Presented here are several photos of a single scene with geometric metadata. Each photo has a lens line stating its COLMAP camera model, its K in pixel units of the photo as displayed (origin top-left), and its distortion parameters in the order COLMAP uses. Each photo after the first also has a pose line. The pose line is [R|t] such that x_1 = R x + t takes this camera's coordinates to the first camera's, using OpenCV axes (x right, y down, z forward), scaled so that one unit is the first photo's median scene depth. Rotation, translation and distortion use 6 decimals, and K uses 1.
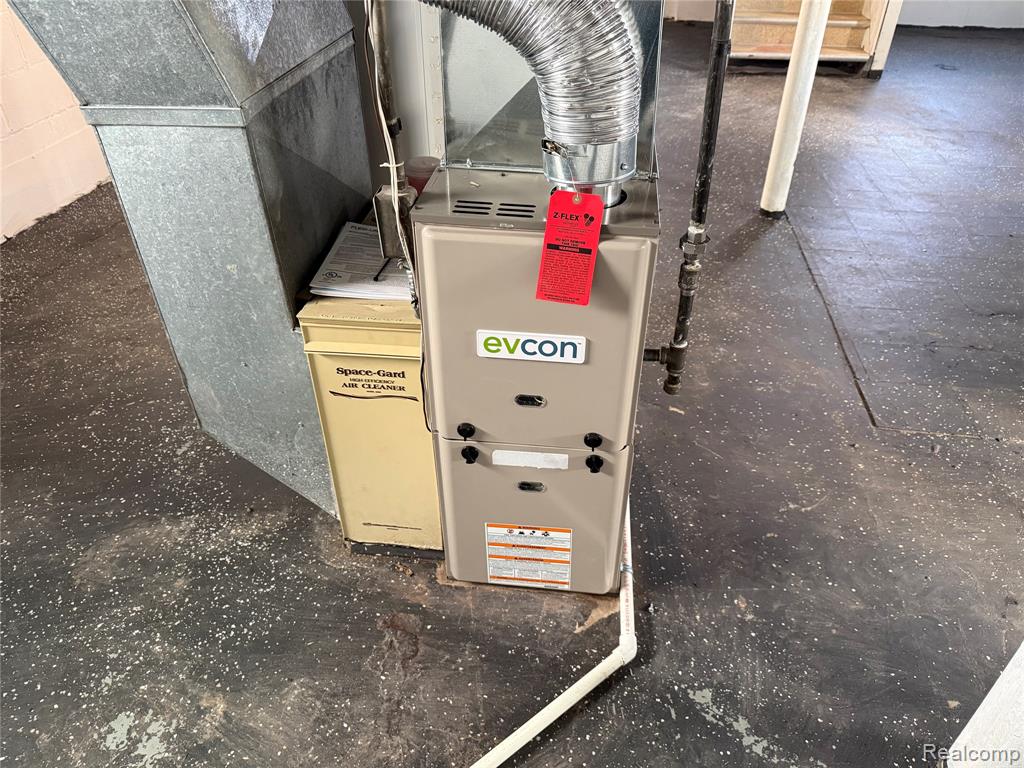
lens RADIAL K [[722.0, 0, 508.2], [0, 722.0, 384.8], [0, 0, 1]] dist [0.056826, -0.067774]
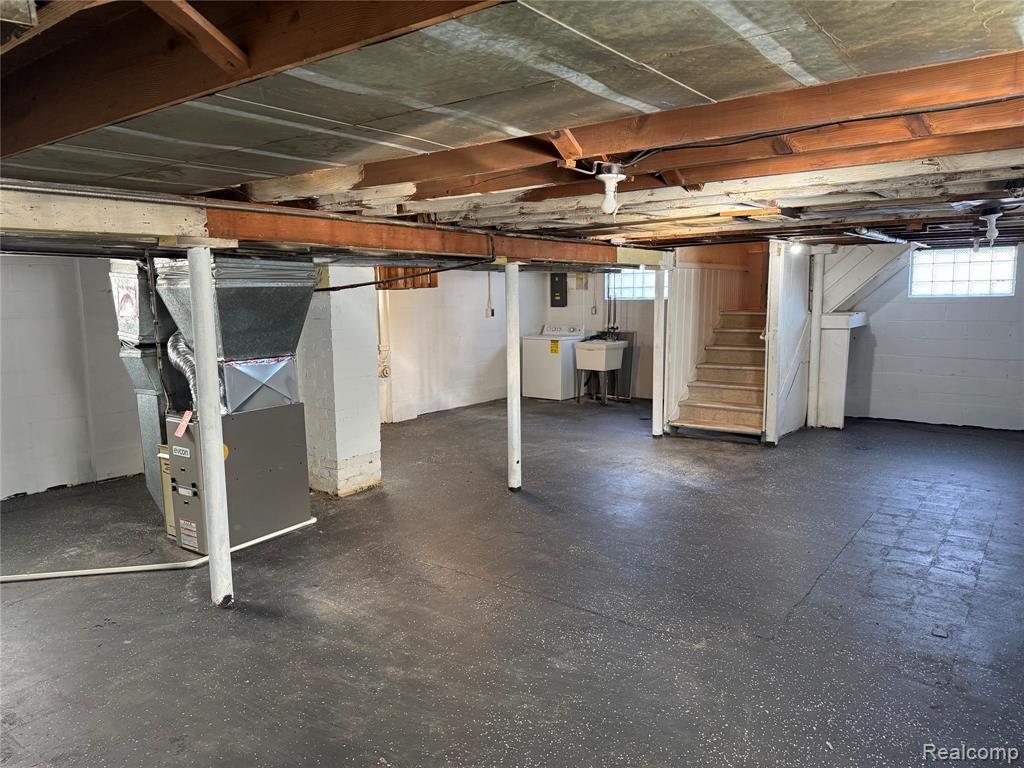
lens RADIAL K [[722.0, 0, 508.2], [0, 722.0, 384.8], [0, 0, 1]] dist [0.056826, -0.067774]
pose [[0.876746, 0.065134, -0.476523, 2.335039], [-0.275518, 0.880121, -0.386621, 0.447844], [0.394216, 0.470259, 0.789588, -1.041920]]
